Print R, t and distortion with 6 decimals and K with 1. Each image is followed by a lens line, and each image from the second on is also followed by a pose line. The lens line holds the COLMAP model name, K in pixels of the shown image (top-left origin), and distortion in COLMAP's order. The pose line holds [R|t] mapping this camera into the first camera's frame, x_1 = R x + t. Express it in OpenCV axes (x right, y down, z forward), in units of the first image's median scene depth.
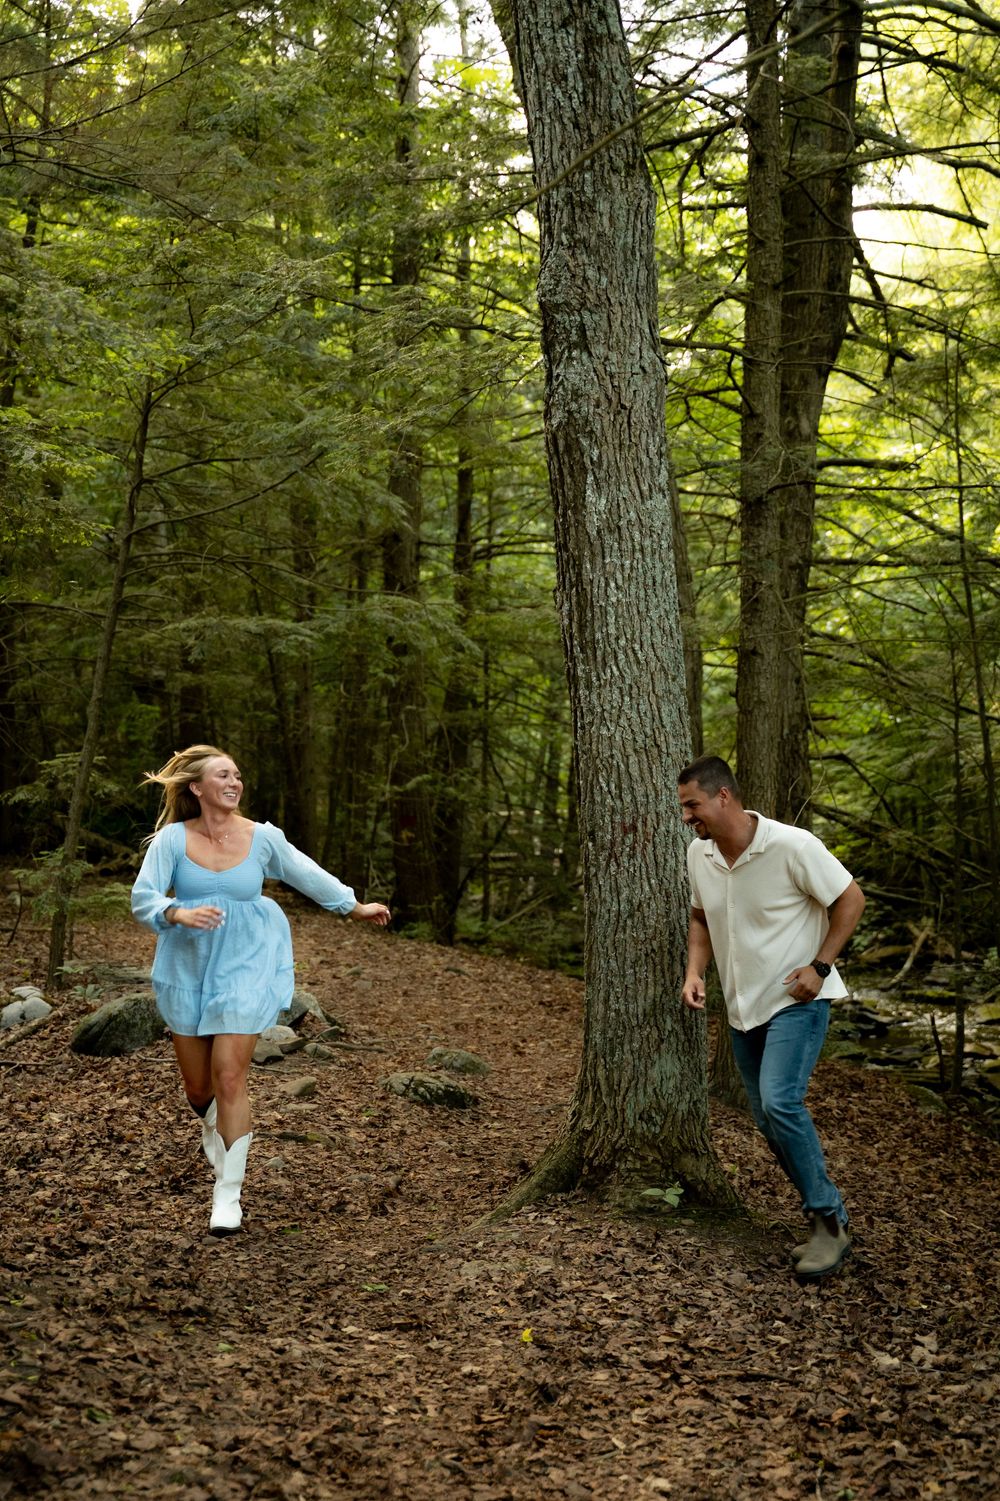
lens RADIAL K [[2045.5, 0, 497.3], [0, 2045.5, 718.7], [0, 0, 1]] dist [-0.011675, -0.083105]
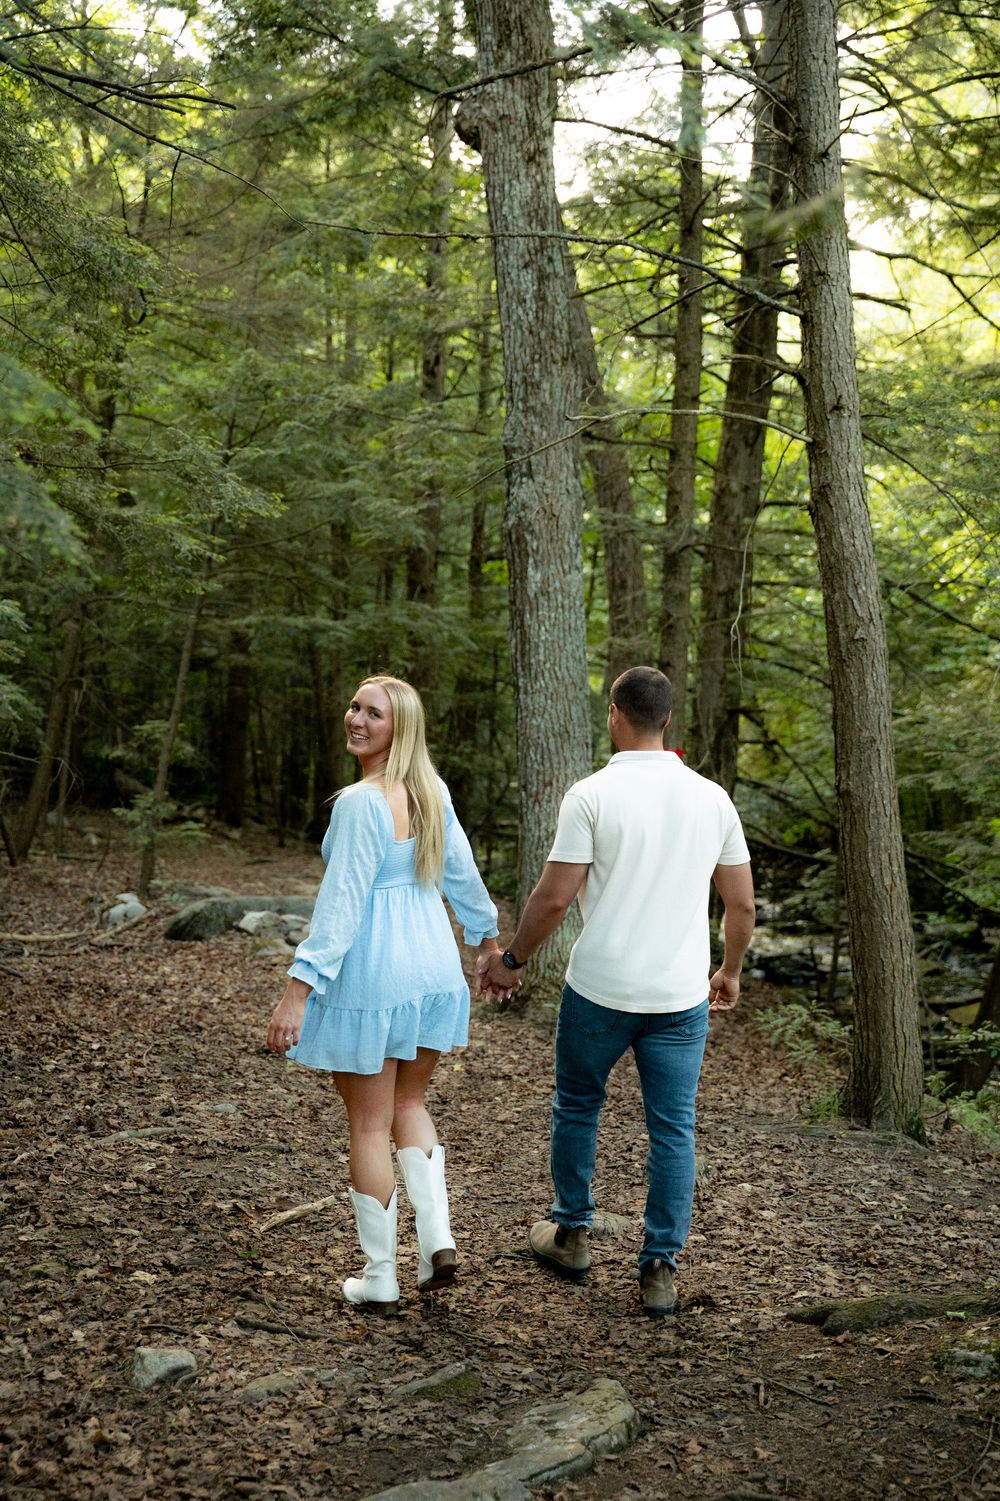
lens RADIAL K [[1880.2, 0, 333.5], [0, 1880.2, 822.2], [0, 0, 1]] dist [0.010503, -0.016276]
pose [[0.995065, 0.037847, -0.091729, 0.034071], [-0.031584, 0.997131, 0.068784, -0.011318], [0.094069, -0.065547, 0.993406, -0.456205]]
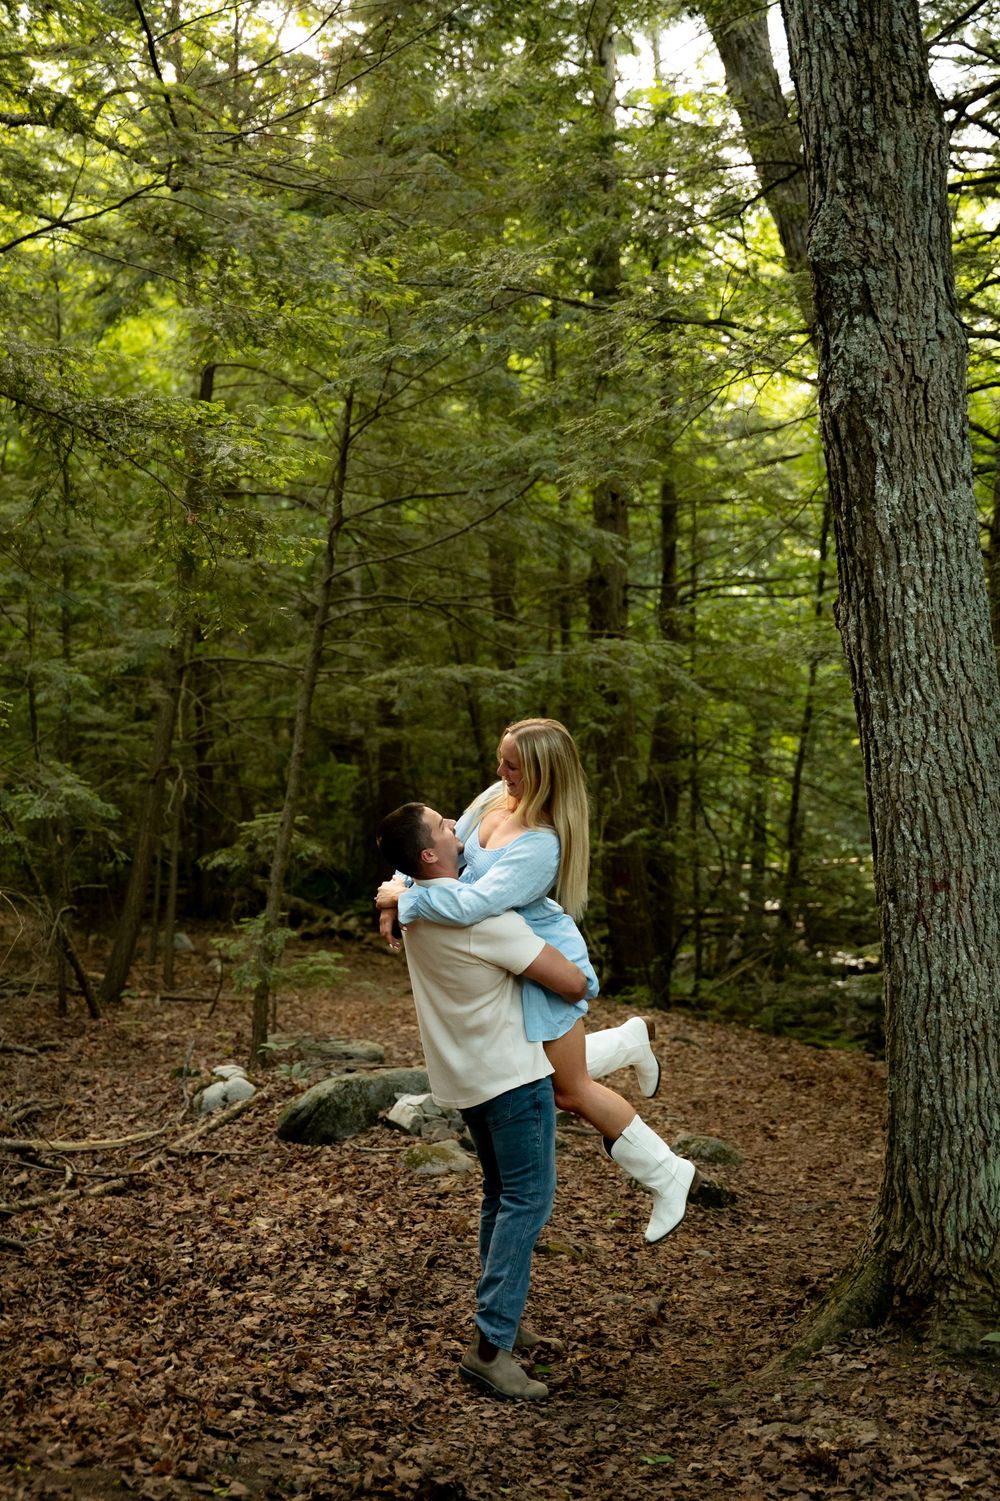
lens RADIAL K [[2074.6, 0, 498.7], [0, 2074.6, 670.7], [0, 0, 1]] dist [0.012874, -0.098231]
pose [[0.995208, -0.027169, -0.093926, -0.032029], [0.022464, 0.998457, -0.050791, 0.005537], [0.095161, 0.048438, 0.994283, 0.141284]]
